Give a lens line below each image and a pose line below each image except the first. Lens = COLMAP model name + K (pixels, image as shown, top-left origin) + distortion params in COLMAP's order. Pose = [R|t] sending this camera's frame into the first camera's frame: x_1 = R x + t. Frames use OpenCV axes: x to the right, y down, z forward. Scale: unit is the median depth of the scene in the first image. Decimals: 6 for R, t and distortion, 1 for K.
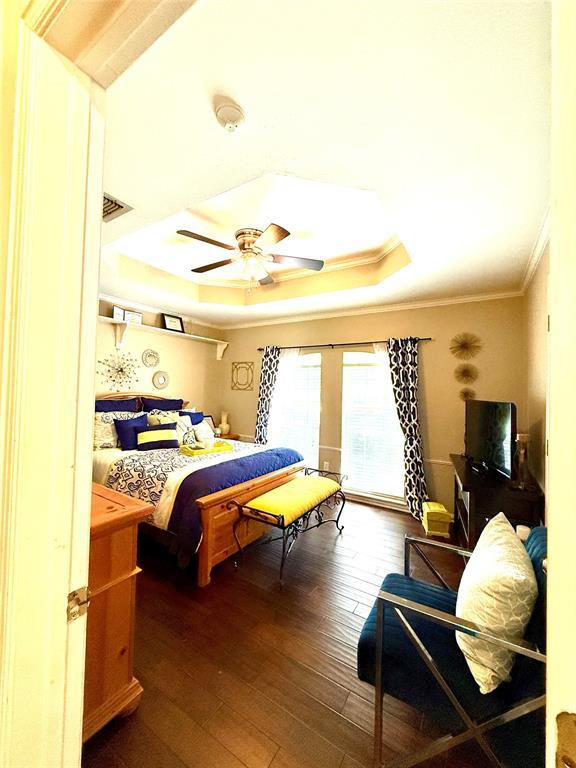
lens RADIAL K [[306.2, 0, 289.7], [0, 306.2, 382.5], [0, 0, 1]] dist [0.000084, 0.000336]
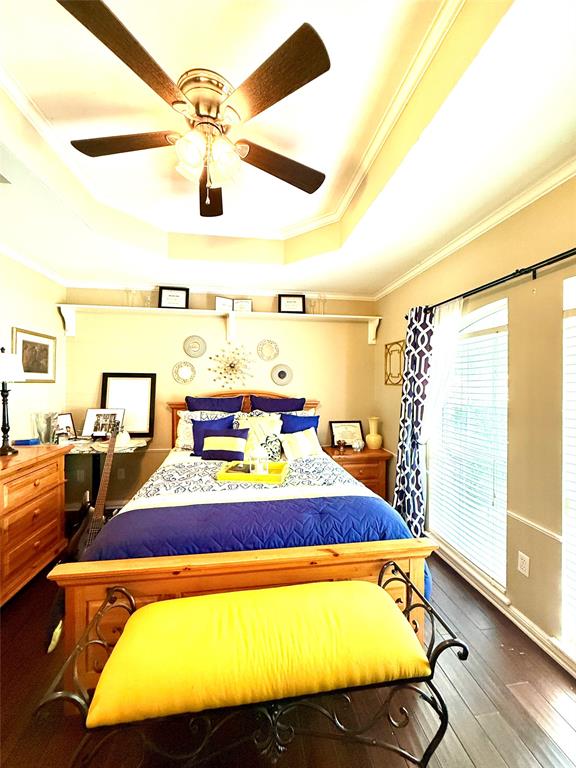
lens RADIAL K [[306.2, 0, 288.7], [0, 306.2, 383.3], [0, 0, 1]] dist [0.000084, 0.000336]
pose [[0.644289, -0.020002, -0.764520, 0.224580], [0.029792, 0.999556, -0.001045, 0.016769], [0.764201, -0.022103, 0.644599, 0.463604]]
